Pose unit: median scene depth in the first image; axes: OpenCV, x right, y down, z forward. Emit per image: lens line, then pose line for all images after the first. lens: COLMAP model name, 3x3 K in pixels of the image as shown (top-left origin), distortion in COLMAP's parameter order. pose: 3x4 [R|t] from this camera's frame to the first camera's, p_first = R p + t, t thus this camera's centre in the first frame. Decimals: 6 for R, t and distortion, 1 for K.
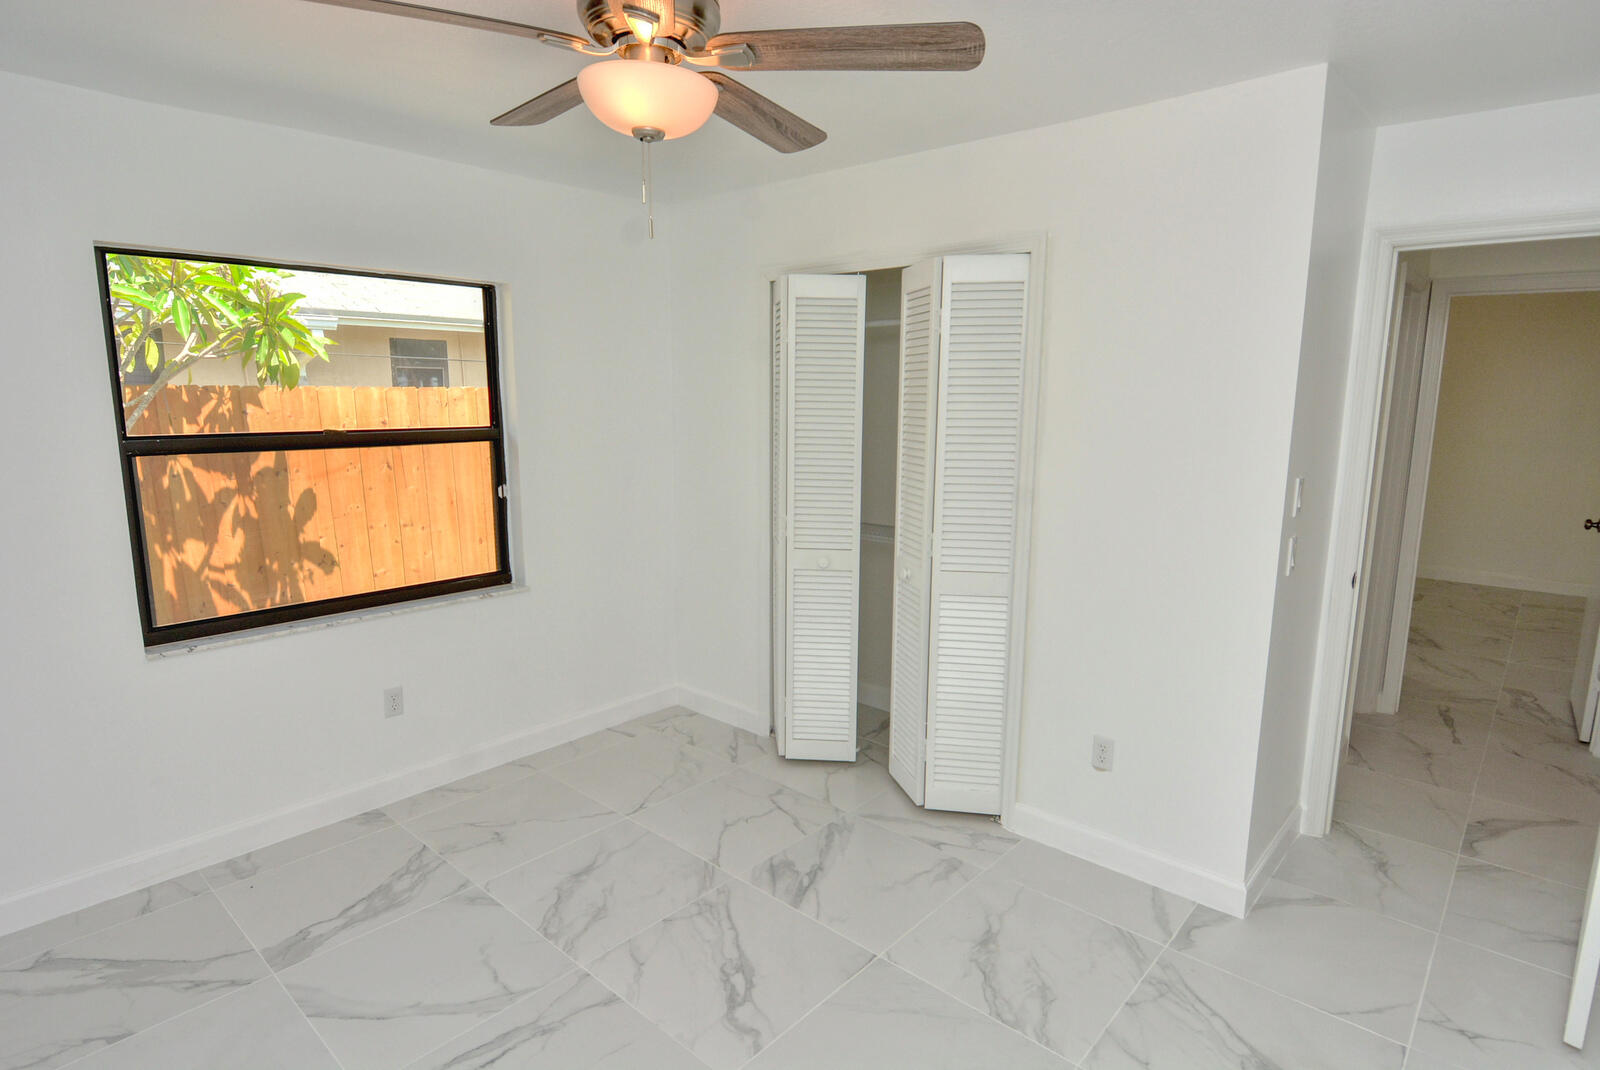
lens RADIAL K [[842.2, 0, 804.2], [0, 842.2, 534.5], [0, 0, 1]] dist [0.016605, -0.027946]
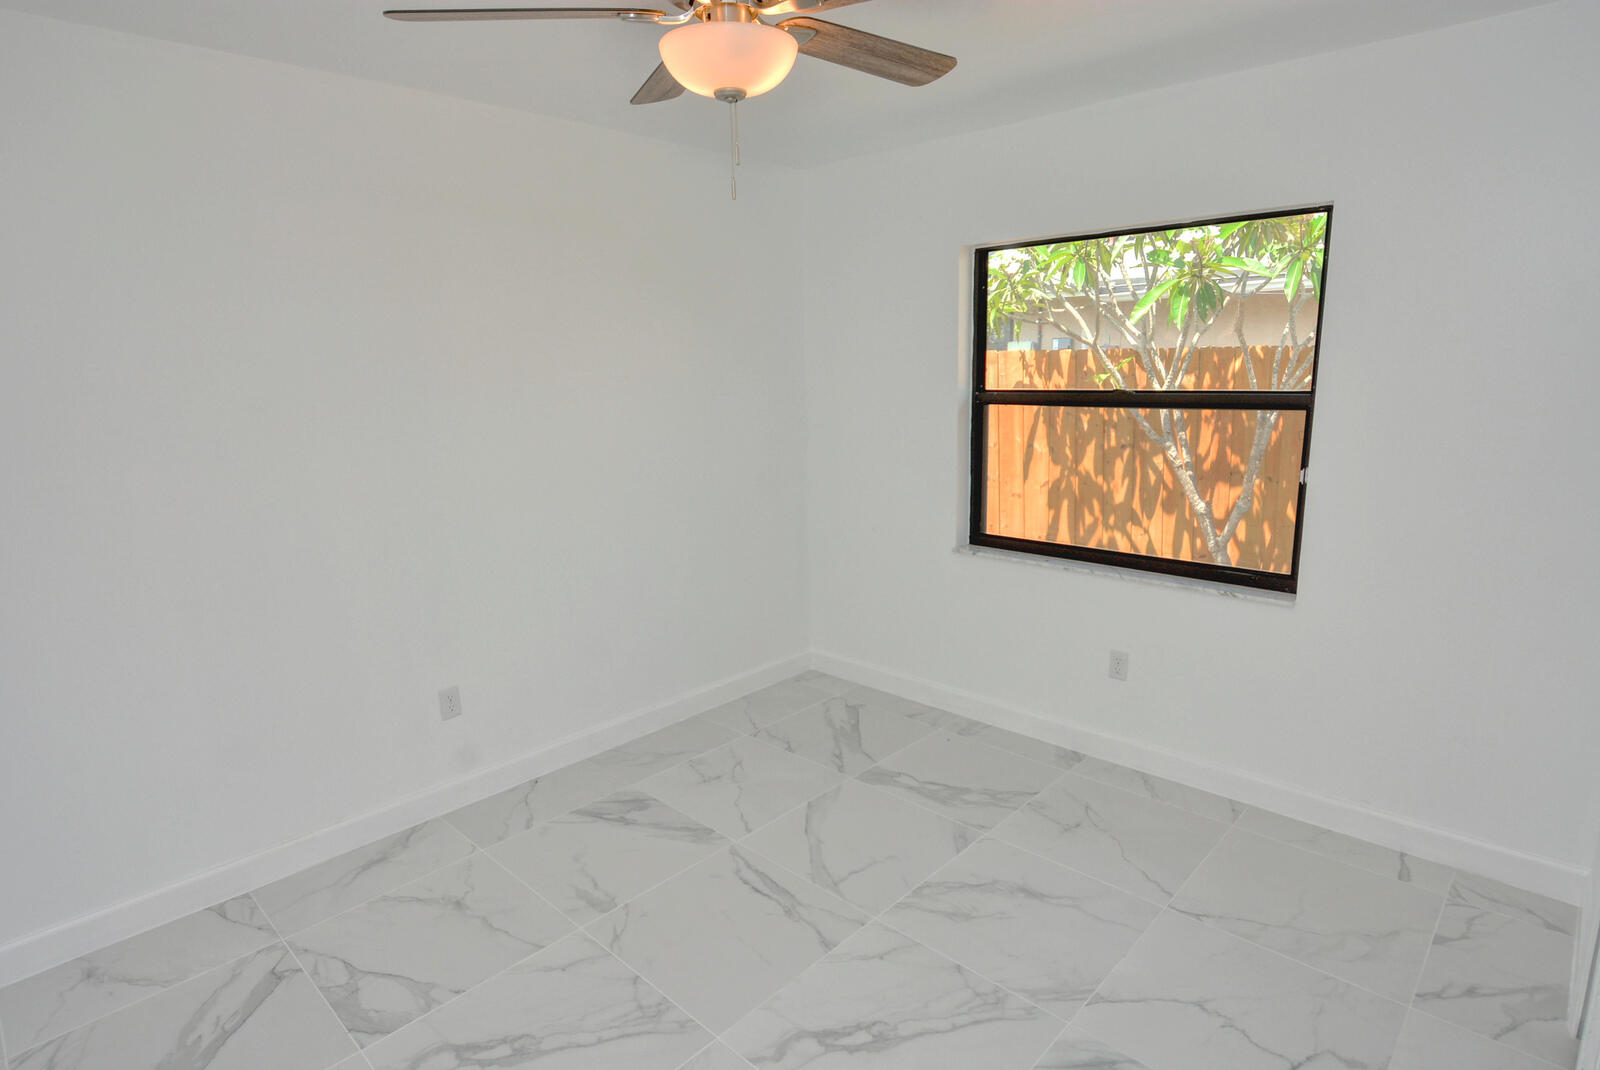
lens RADIAL K [[842.2, 0, 804.2], [0, 842.2, 534.5], [0, 0, 1]] dist [0.016605, -0.027946]
pose [[-0.026847, 0.194057, -0.980623, 0.564681], [-0.145127, 0.969827, 0.195894, -0.111545], [0.989049, 0.147574, 0.002126, 0.728840]]
